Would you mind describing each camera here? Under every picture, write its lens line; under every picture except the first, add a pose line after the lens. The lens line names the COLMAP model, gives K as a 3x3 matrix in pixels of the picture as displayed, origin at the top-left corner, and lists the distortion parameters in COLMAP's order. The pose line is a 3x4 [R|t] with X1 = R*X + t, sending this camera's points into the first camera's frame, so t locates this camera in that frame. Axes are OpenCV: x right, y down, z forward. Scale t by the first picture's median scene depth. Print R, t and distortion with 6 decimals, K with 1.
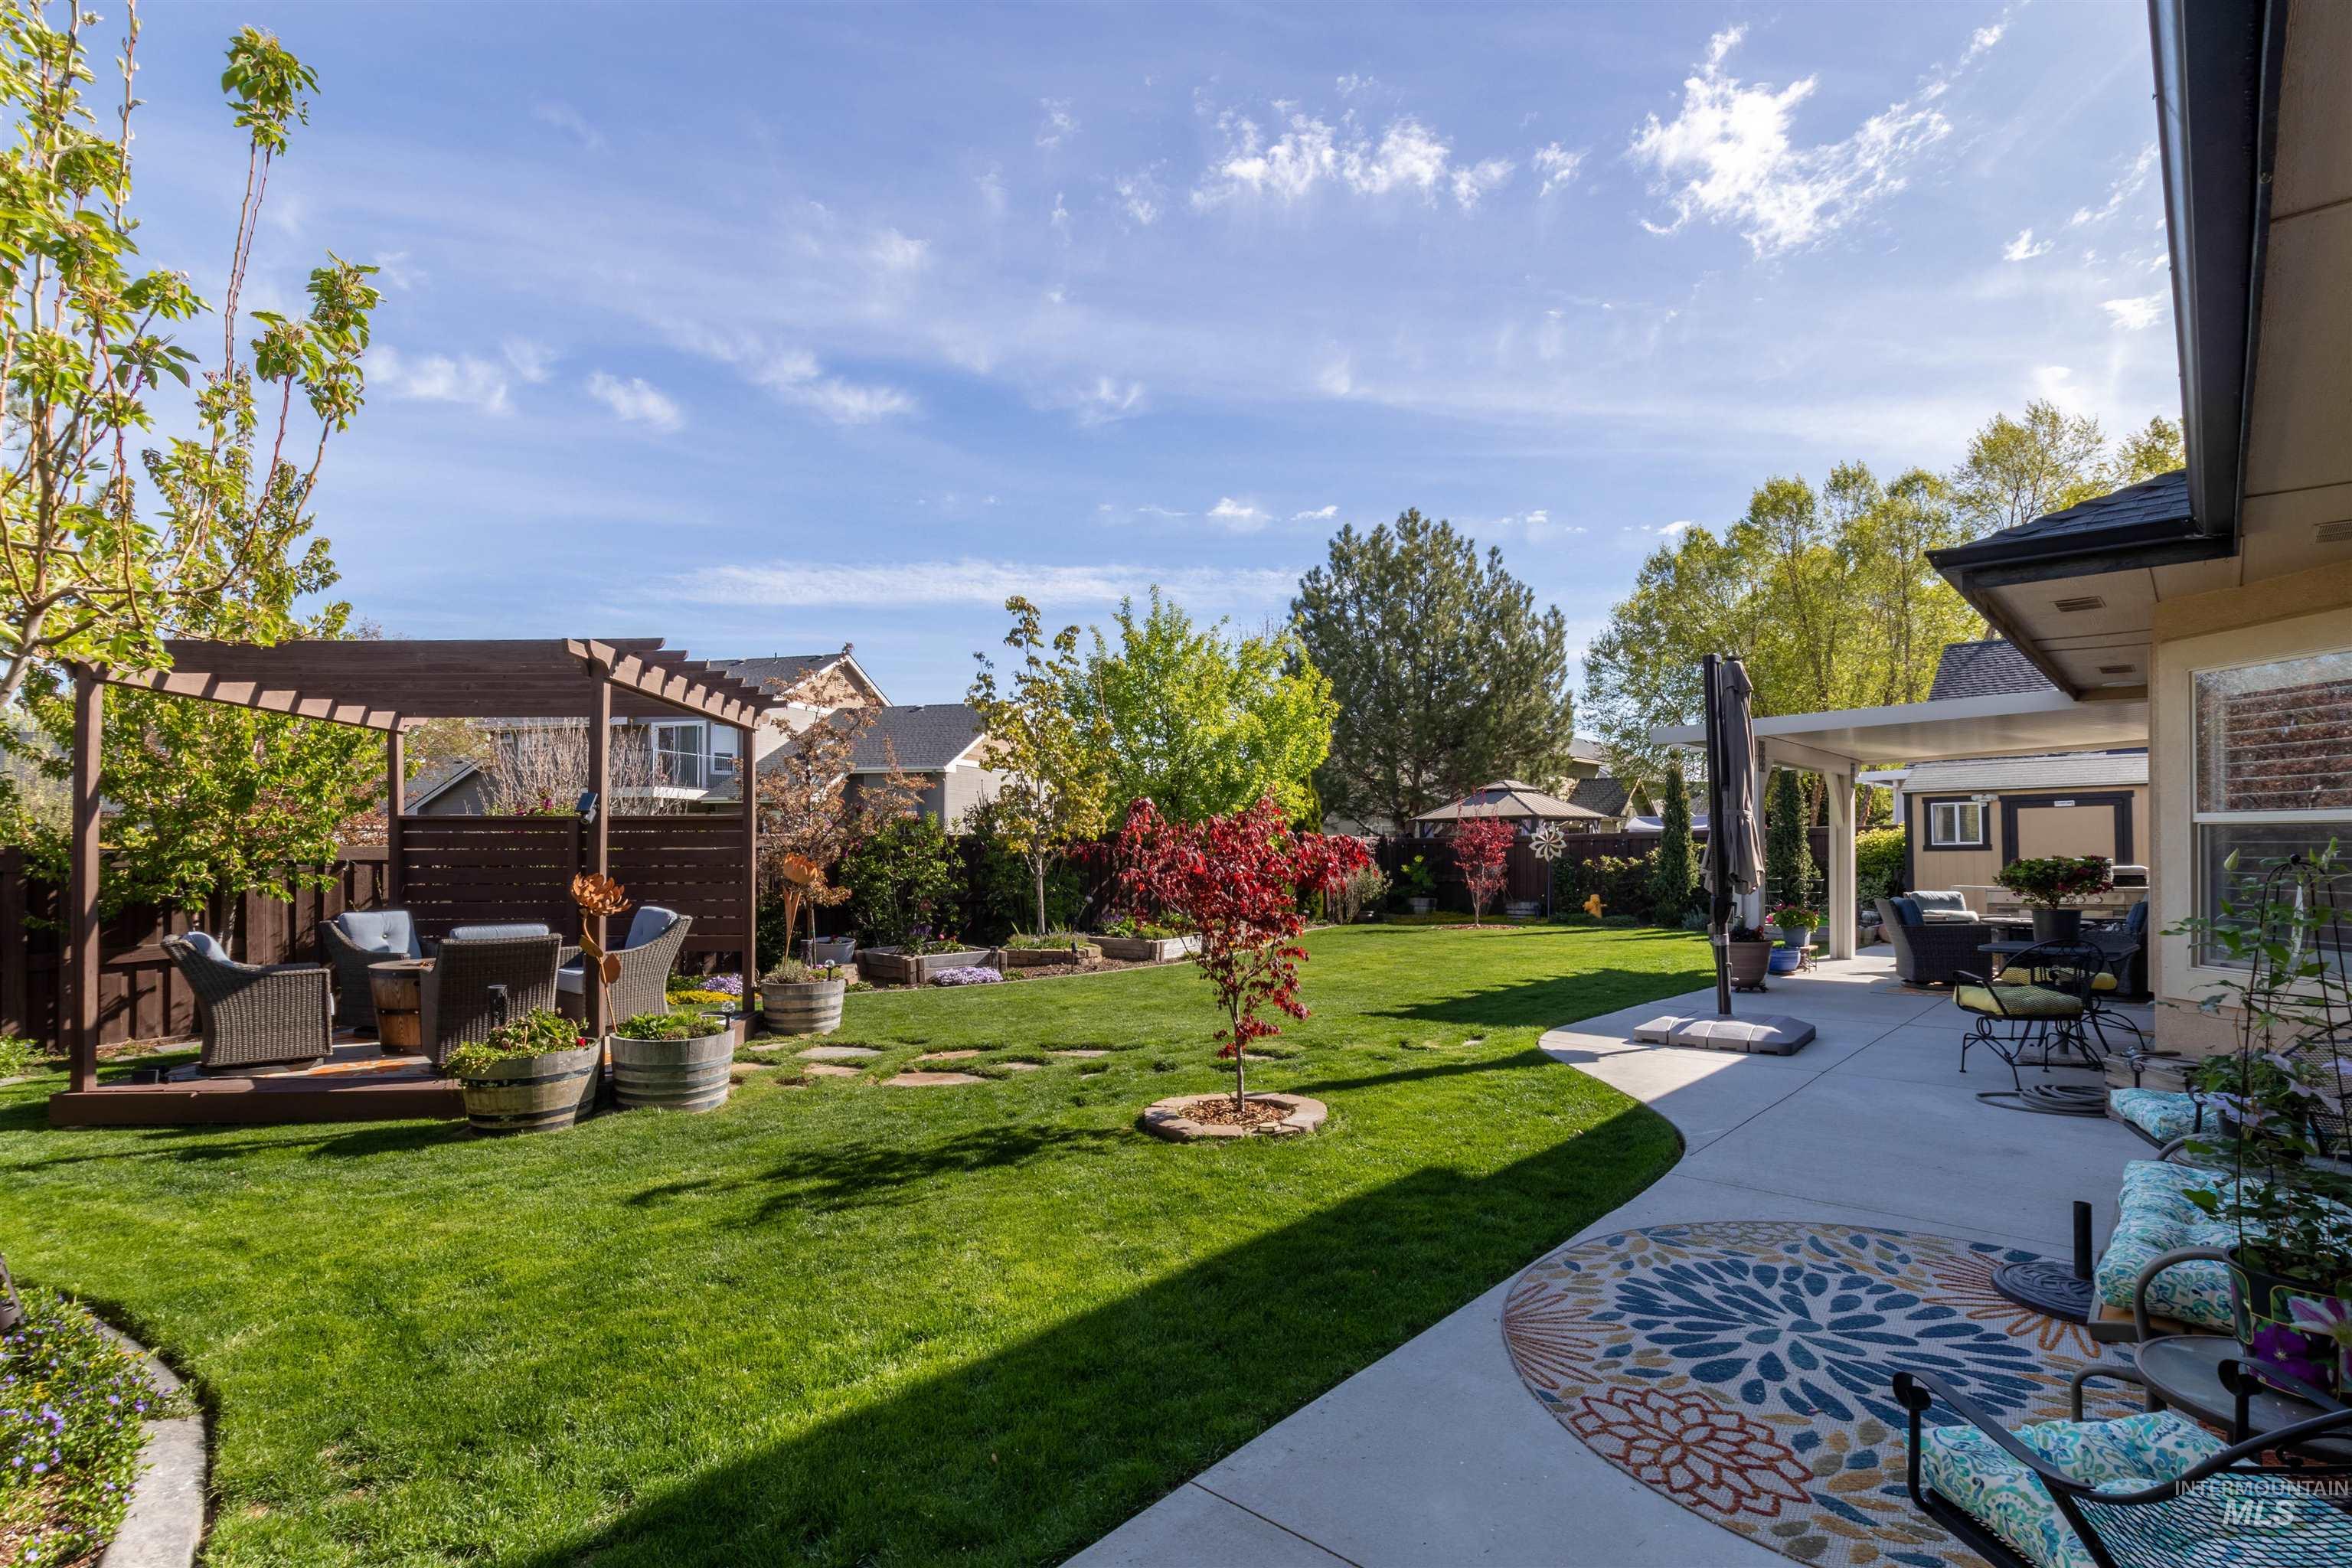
lens RADIAL K [[1190.6, 0, 1180.7], [0, 1190.6, 859.5], [0, 0, 1]] dist [-0.015093, -0.000168]
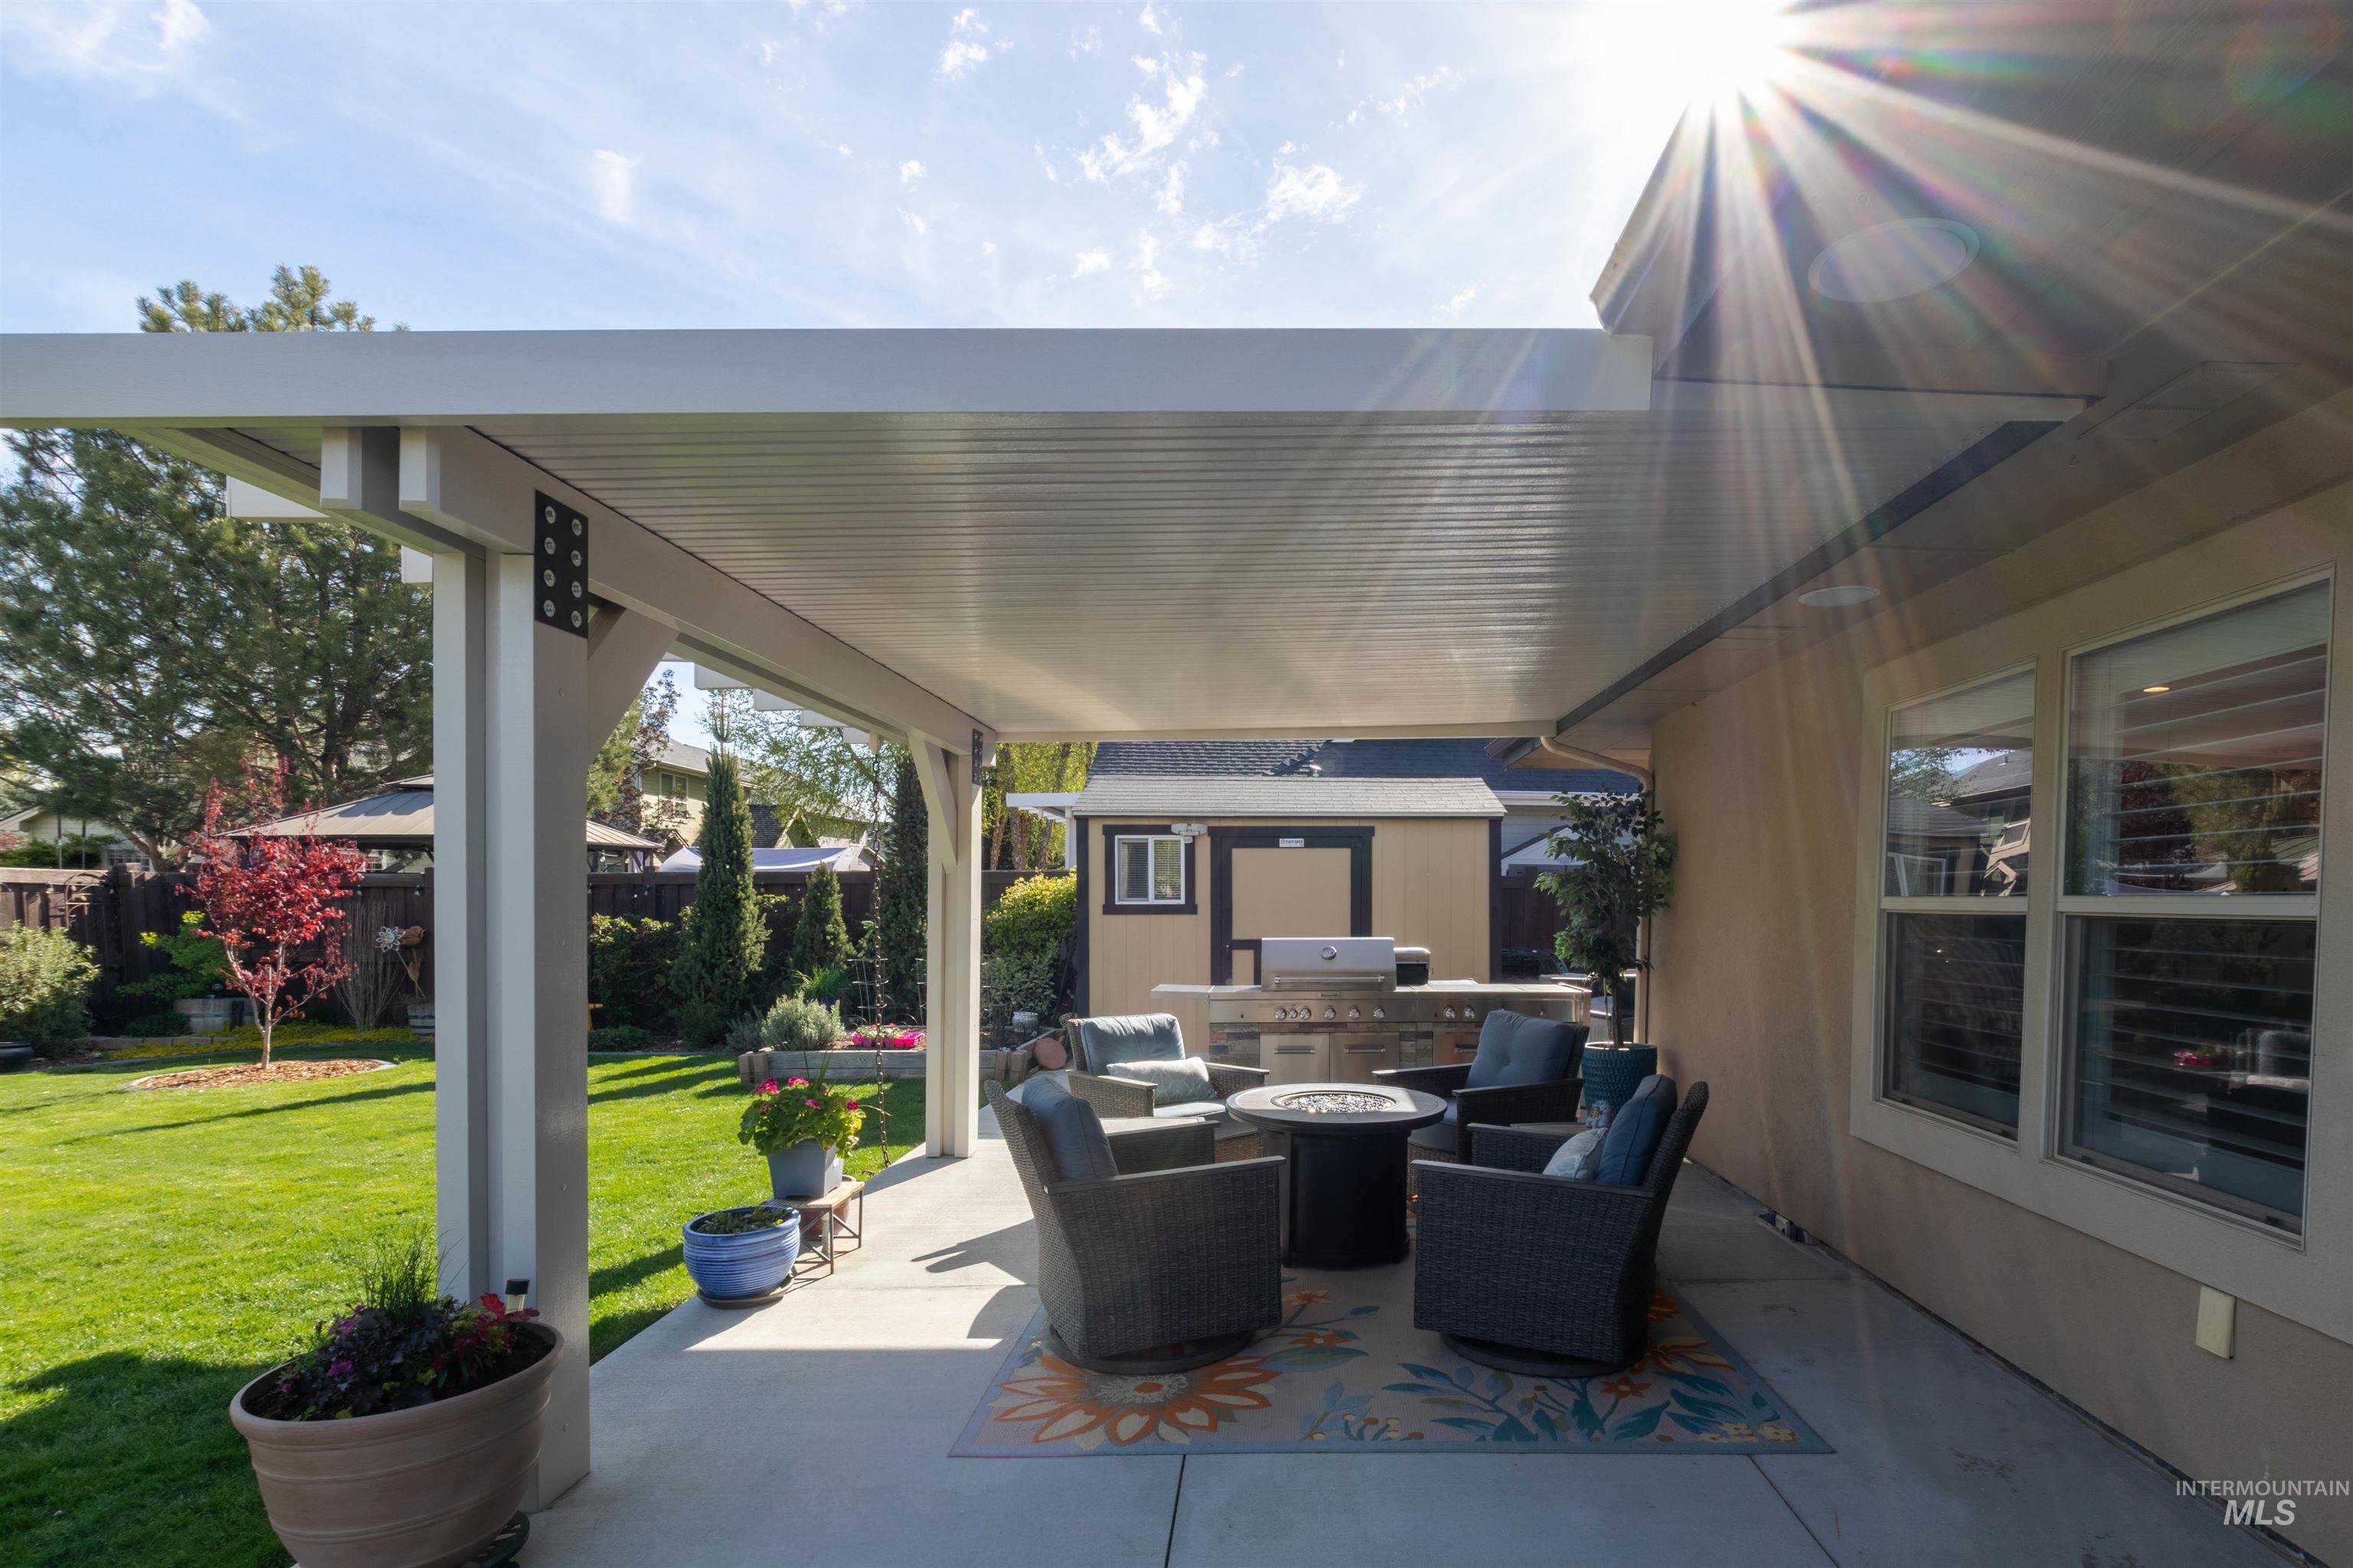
lens RADIAL K [[1109.4, 0, 1179.7], [0, 1109.4, 821.5], [0, 0, 1]] dist [-0.003530, -0.000215]
pose [[0.805511, 0.051829, 0.590309, 0.329618], [-0.009930, 0.997208, -0.074004, -0.012977], [-0.592497, 0.053750, 0.803777, 0.530731]]
